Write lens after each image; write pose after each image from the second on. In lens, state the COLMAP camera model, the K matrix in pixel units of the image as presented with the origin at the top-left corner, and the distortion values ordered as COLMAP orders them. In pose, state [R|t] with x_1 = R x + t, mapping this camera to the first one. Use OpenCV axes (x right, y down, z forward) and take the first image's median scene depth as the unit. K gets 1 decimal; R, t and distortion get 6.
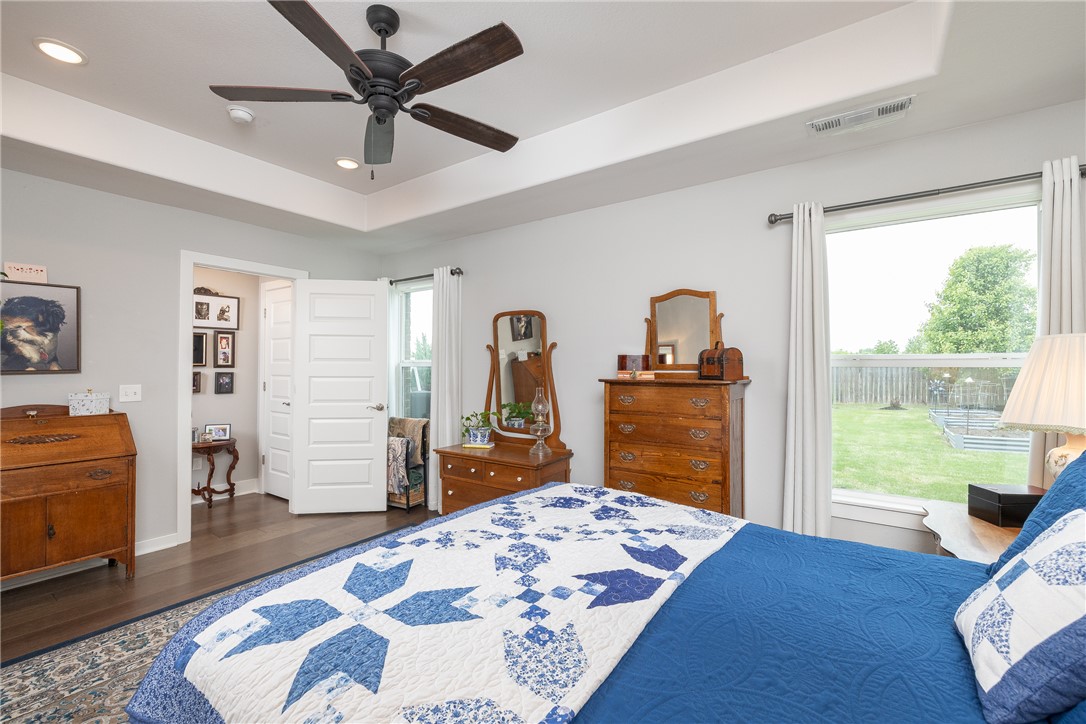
lens RADIAL K [[468.0, 0, 539.9], [0, 468.0, 366.5], [0, 0, 1]] dist [-0.001054, -0.001162]
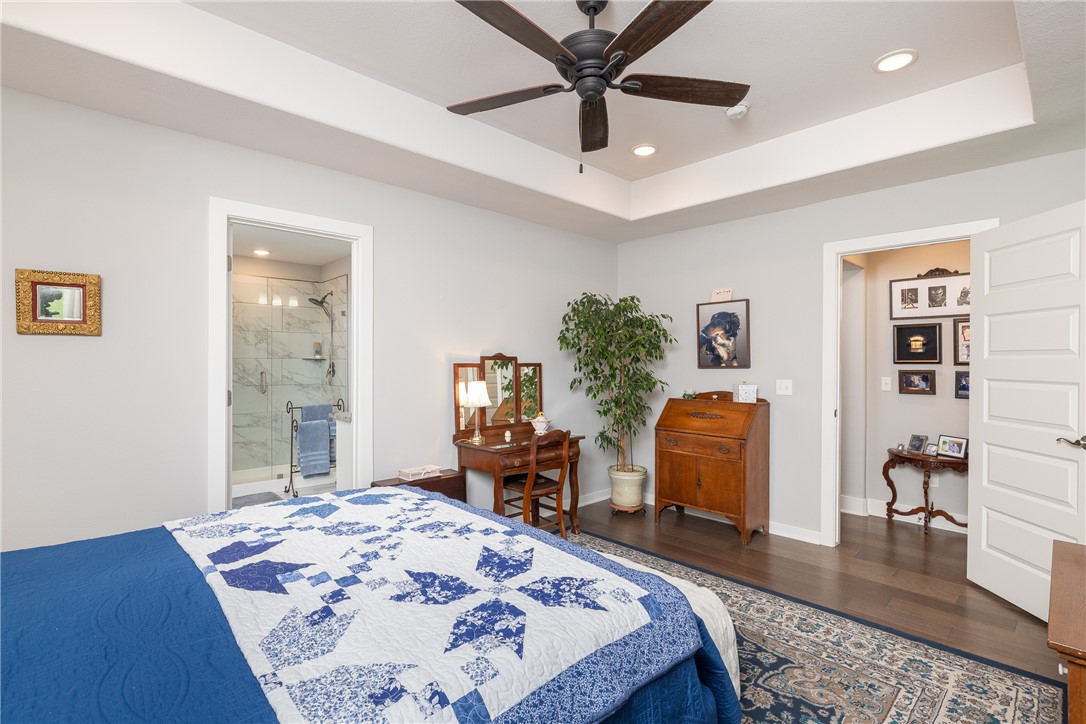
lens RADIAL K [[520.5, 0, 541.5], [0, 520.5, 362.9], [0, 0, 1]] dist [-0.003044, 0.000493]
pose [[-0.201983, 0.000877, -0.979389, 0.506886], [-0.003650, 0.999992, 0.001648, -0.000646], [0.979382, 0.003908, -0.201978, 0.783297]]
